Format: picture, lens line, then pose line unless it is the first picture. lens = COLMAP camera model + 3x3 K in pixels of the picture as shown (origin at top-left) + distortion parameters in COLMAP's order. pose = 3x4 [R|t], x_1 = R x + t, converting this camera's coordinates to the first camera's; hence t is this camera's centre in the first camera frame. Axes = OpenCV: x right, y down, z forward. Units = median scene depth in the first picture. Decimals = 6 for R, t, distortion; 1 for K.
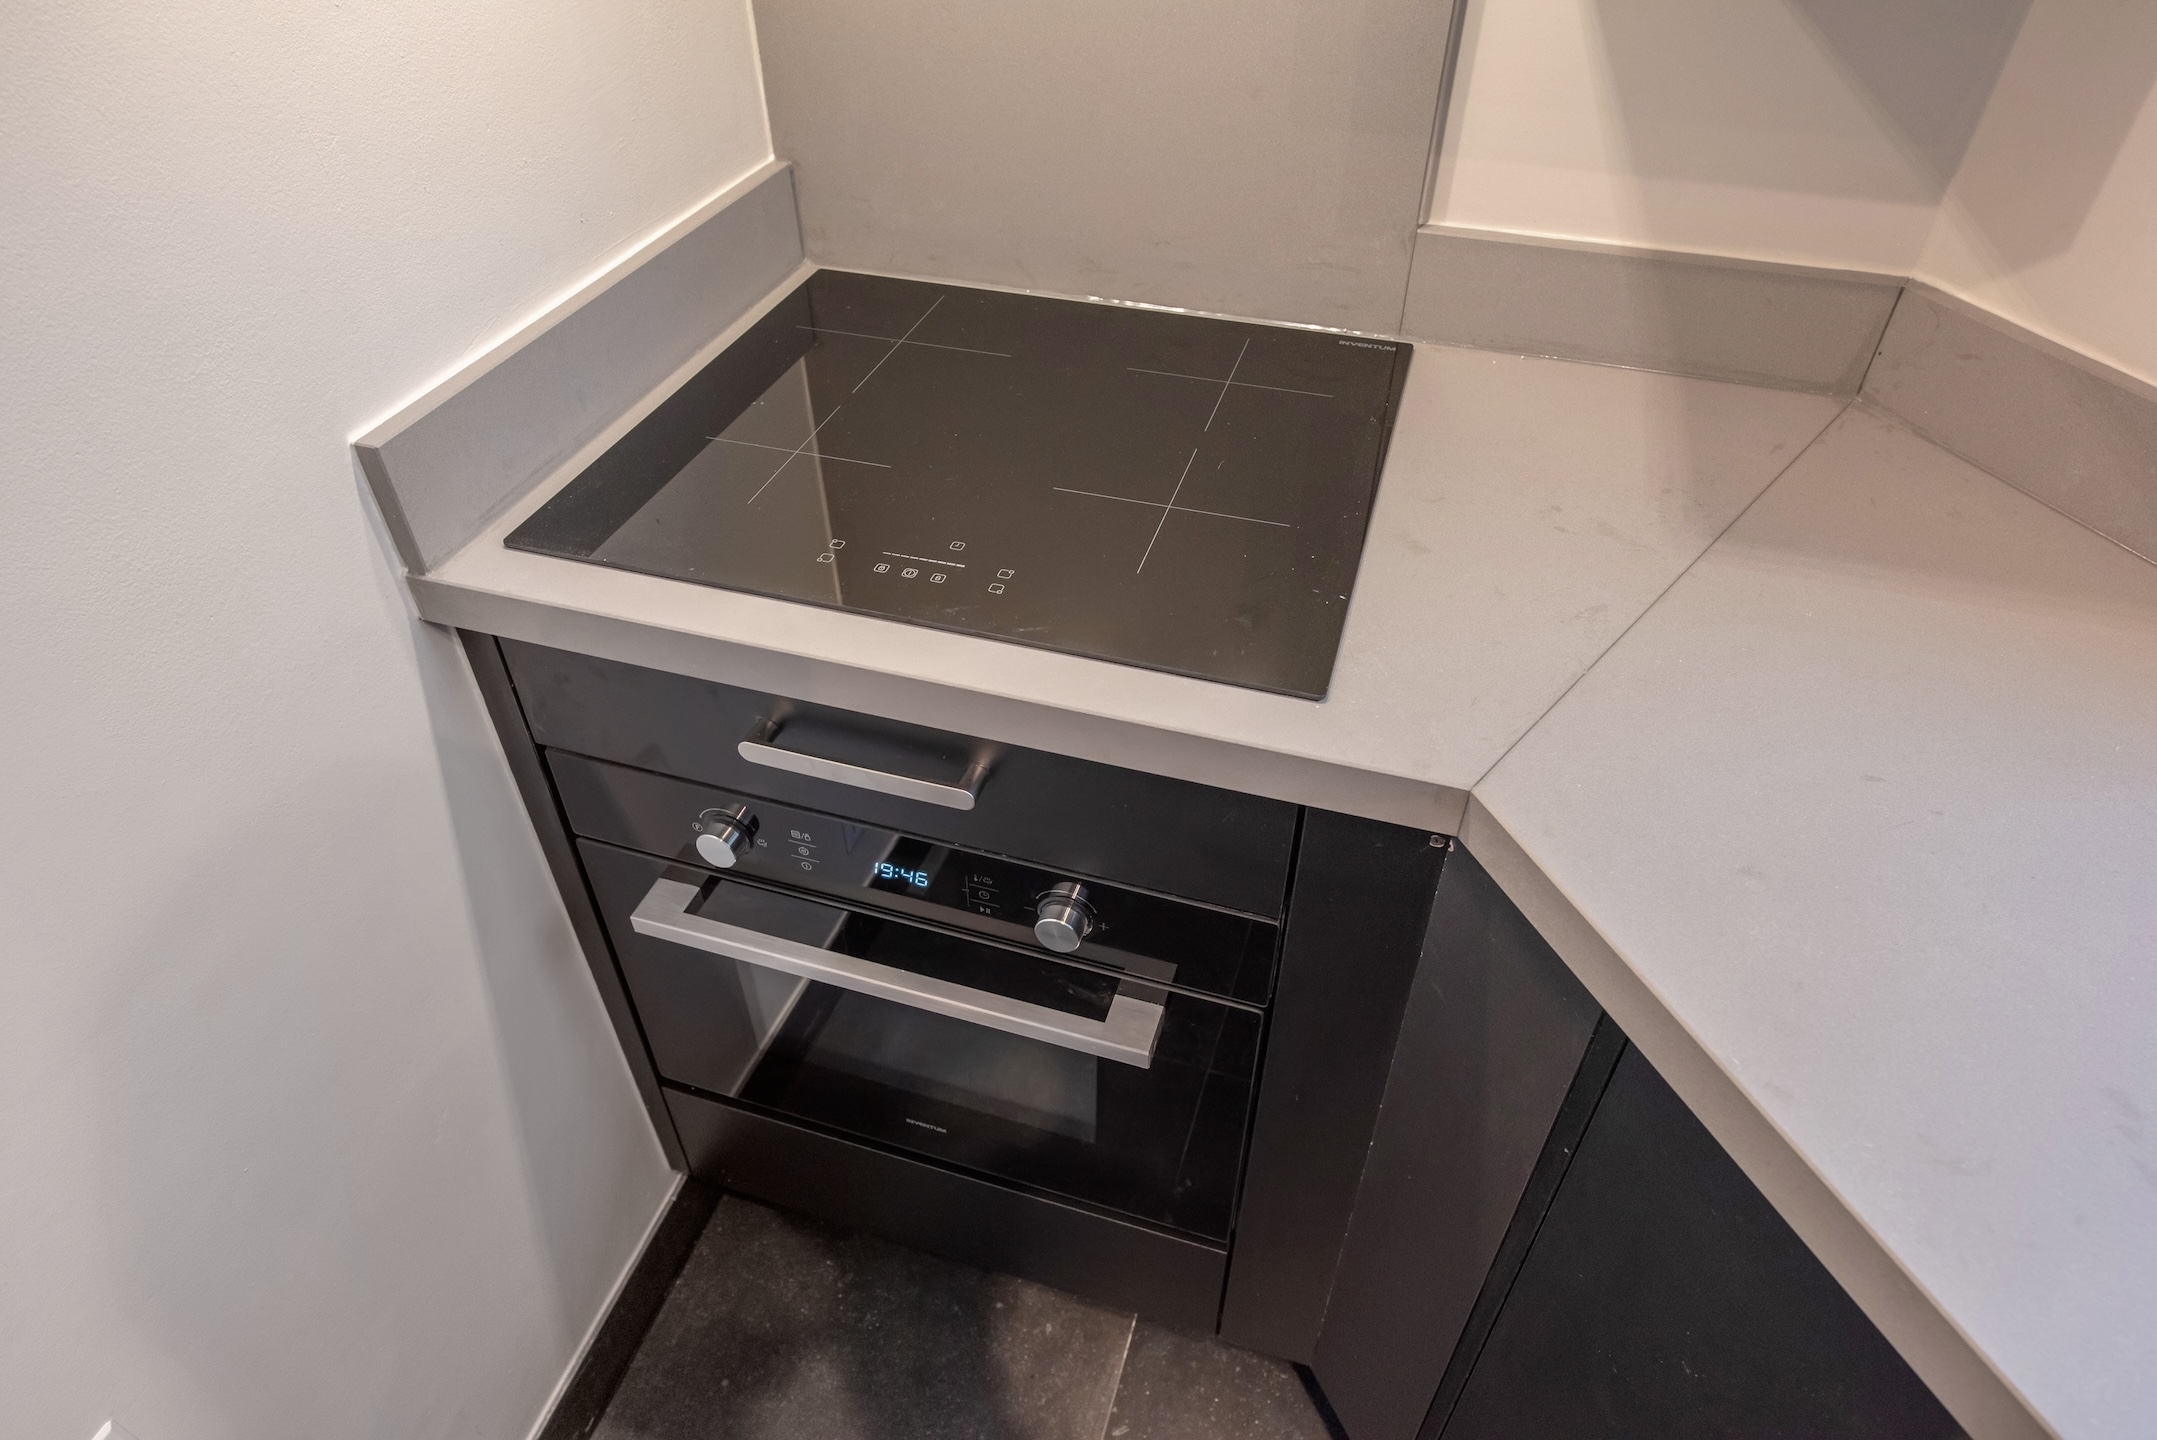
lens RADIAL K [[1267.7, 0, 1078.5], [0, 1267.7, 720.0], [0, 0, 1]] dist [-0.022735, -0.000069]
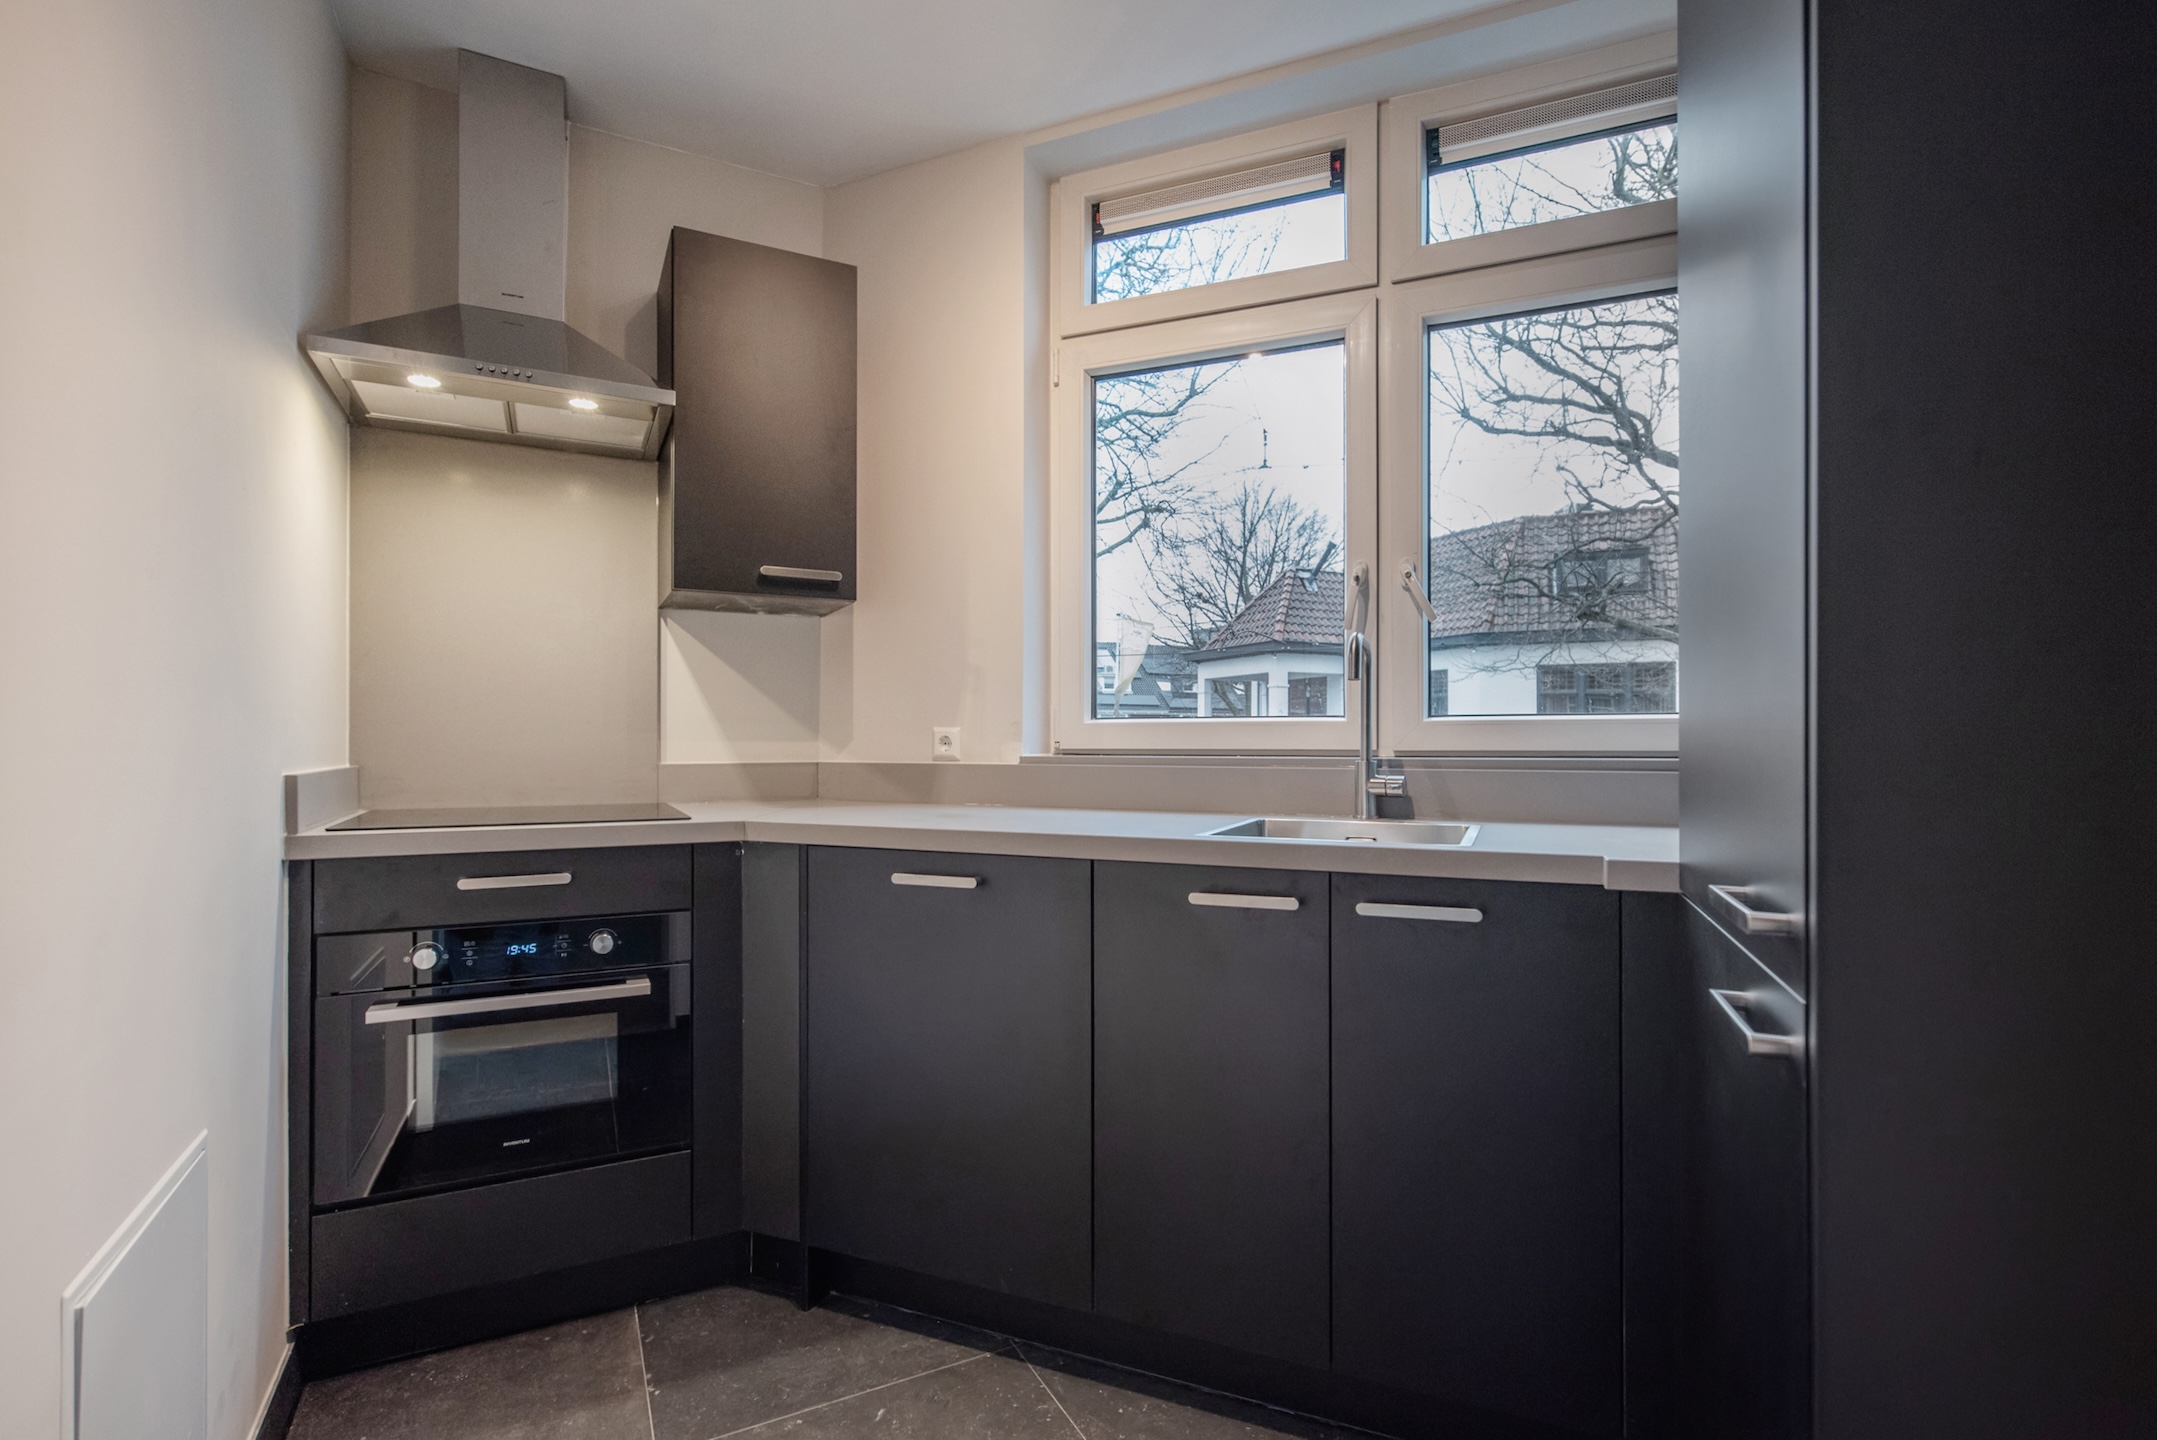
lens RADIAL K [[977.1, 0, 1056.2], [0, 977.1, 722.2], [0, 0, 1]] dist [-0.002181, -0.000254]
pose [[0.716741, 0.012327, 0.697231, -0.662757], [0.457023, 0.746877, -0.483016, 1.079223], [-0.526699, 0.664848, 0.529684, -0.736427]]
